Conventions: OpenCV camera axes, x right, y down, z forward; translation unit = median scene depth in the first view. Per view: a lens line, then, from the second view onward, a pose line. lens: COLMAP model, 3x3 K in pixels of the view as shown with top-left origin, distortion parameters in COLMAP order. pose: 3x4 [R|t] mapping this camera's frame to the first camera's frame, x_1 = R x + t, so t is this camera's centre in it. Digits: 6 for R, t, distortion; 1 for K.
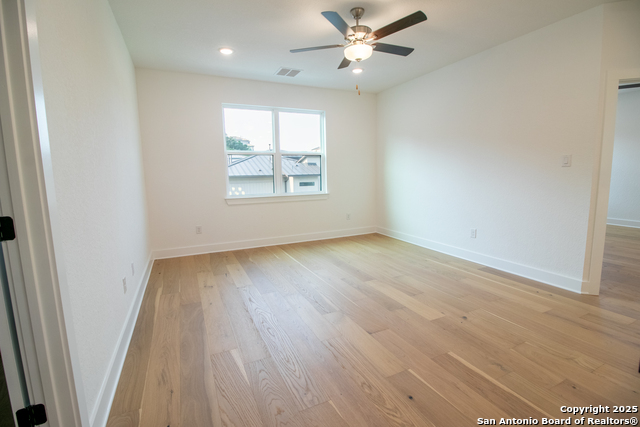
lens RADIAL K [[296.8, 0, 319.6], [0, 296.8, 210.0], [0, 0, 1]] dist [0.001053, -0.014684]
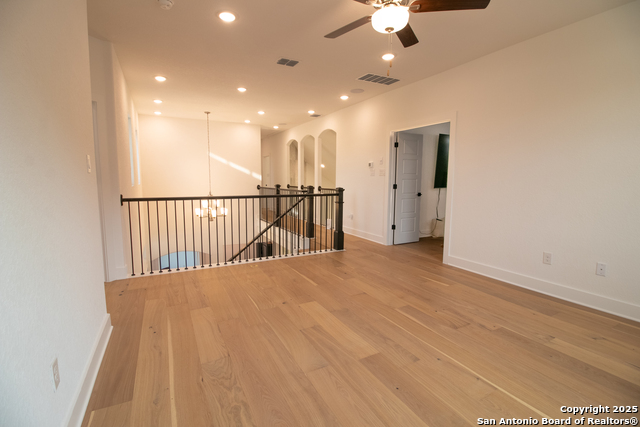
lens RADIAL K [[296.8, 0, 319.6], [0, 296.8, 210.0], [0, 0, 1]] dist [0.001053, -0.014684]
pose [[-0.998472, 0.020795, -0.051205, 0.391842], [0.008387, 0.972795, 0.231514, -0.251503], [0.054626, 0.230731, -0.971483, 1.996817]]
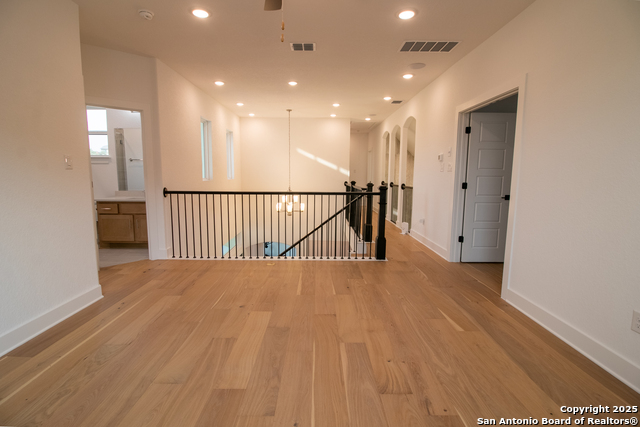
lens RADIAL K [[306.3, 0, 318.0], [0, 306.3, 211.4], [0, 0, 1]] dist [-0.016757, -0.000441]
pose [[-0.907169, -0.038079, 0.419040, -0.218420], [0.064236, 0.971689, 0.227363, -0.209573], [-0.415834, 0.233174, -0.879040, 1.743083]]
